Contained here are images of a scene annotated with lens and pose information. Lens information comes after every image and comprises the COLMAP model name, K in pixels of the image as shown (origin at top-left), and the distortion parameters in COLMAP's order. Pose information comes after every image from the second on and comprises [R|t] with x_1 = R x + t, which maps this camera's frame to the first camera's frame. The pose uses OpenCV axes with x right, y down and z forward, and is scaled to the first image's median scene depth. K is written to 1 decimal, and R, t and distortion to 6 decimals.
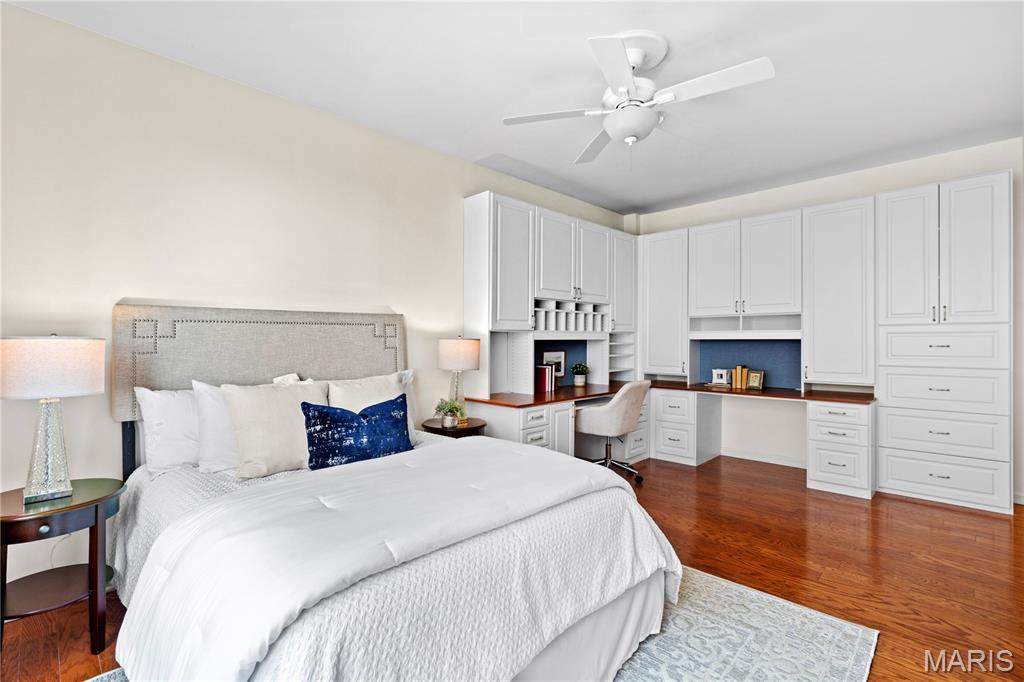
lens RADIAL K [[458.8, 0, 521.3], [0, 458.8, 340.8], [0, 0, 1]] dist [-0.002349, -0.000216]
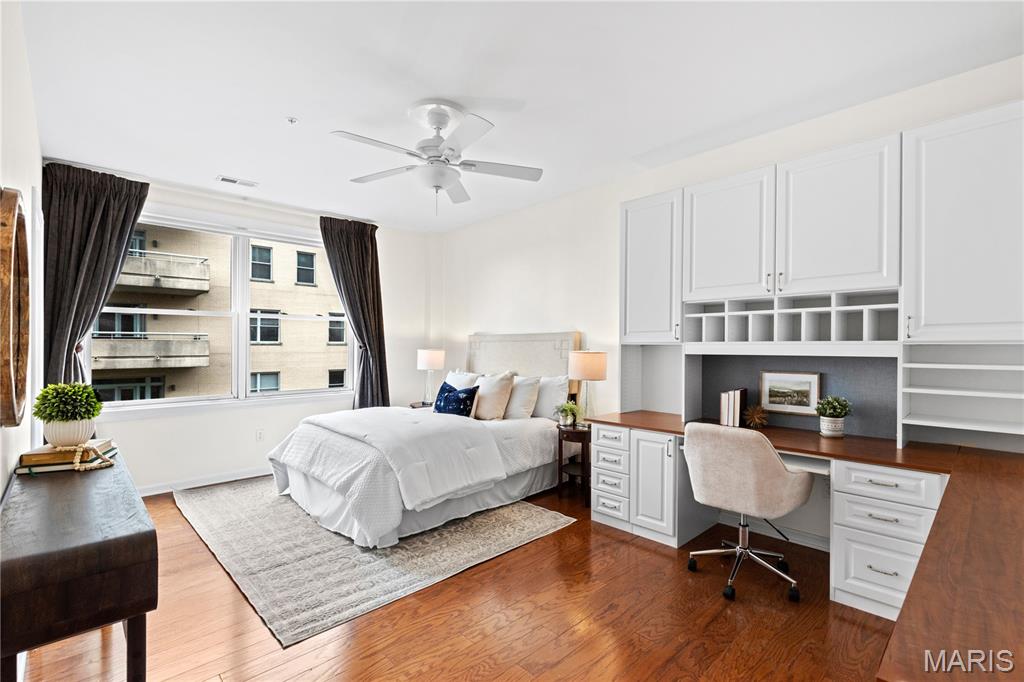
lens RADIAL K [[458.8, 0, 514.1], [0, 458.8, 343.3], [0, 0, 1]] dist [-0.002349, -0.000216]
pose [[-0.022062, -0.009984, -0.999707, 0.802145], [-0.009170, 0.999910, -0.009783, -0.009805], [0.999715, 0.008952, -0.022152, 0.686205]]
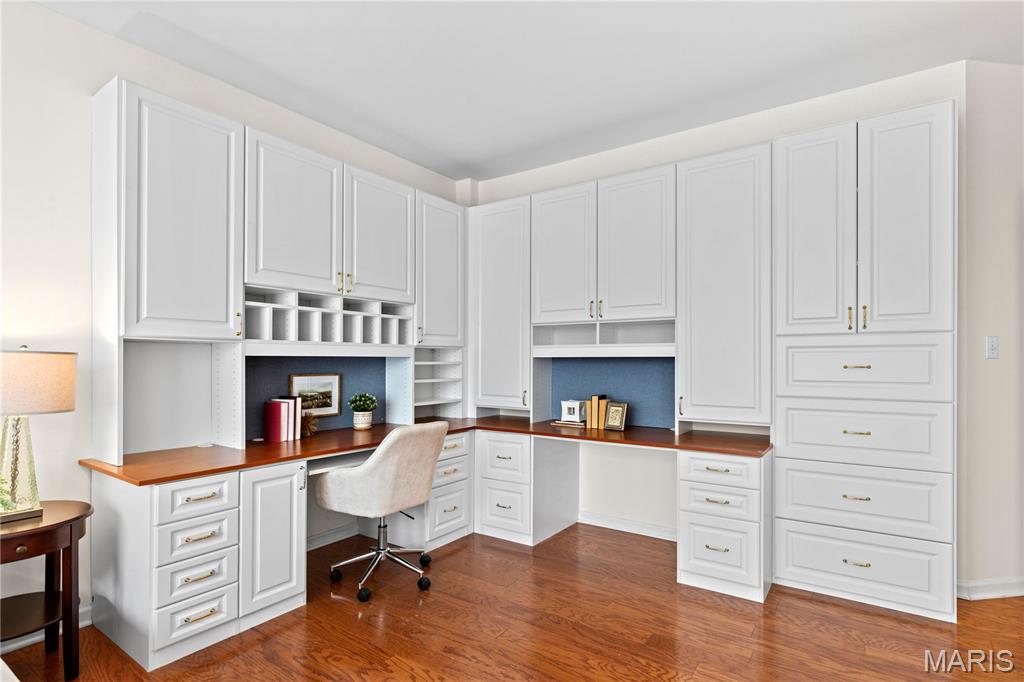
lens RADIAL K [[508.4, 0, 517.1], [0, 508.4, 362.9], [0, 0, 1]] dist [0.001003, 0.001113]
pose [[0.986337, 0.002284, 0.164726, 0.250800], [-0.002710, 0.999994, 0.002364, 0.004339], [-0.164720, -0.002778, 0.986336, 0.290371]]
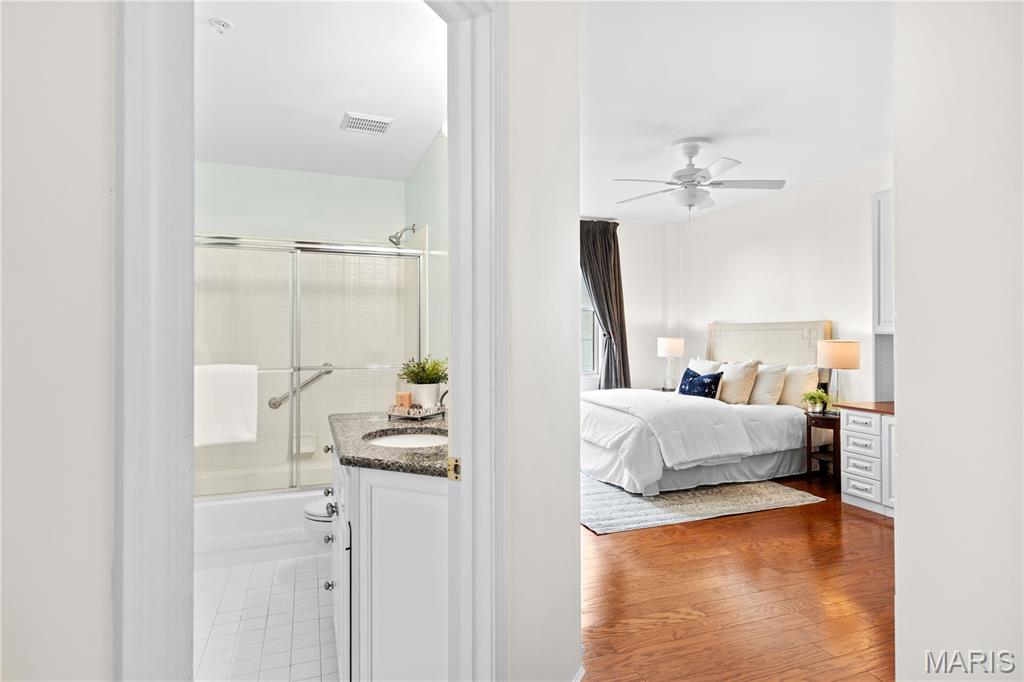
lens RADIAL K [[544.3, 0, 517.7], [0, 544.3, 317.1], [0, 0, 1]] dist [-0.004051, -0.002461]
pose [[-0.417128, -0.030149, -0.908347, 1.153399], [-0.011805, 0.999545, -0.027755, -0.013312], [0.908771, -0.000854, -0.417295, 0.682628]]
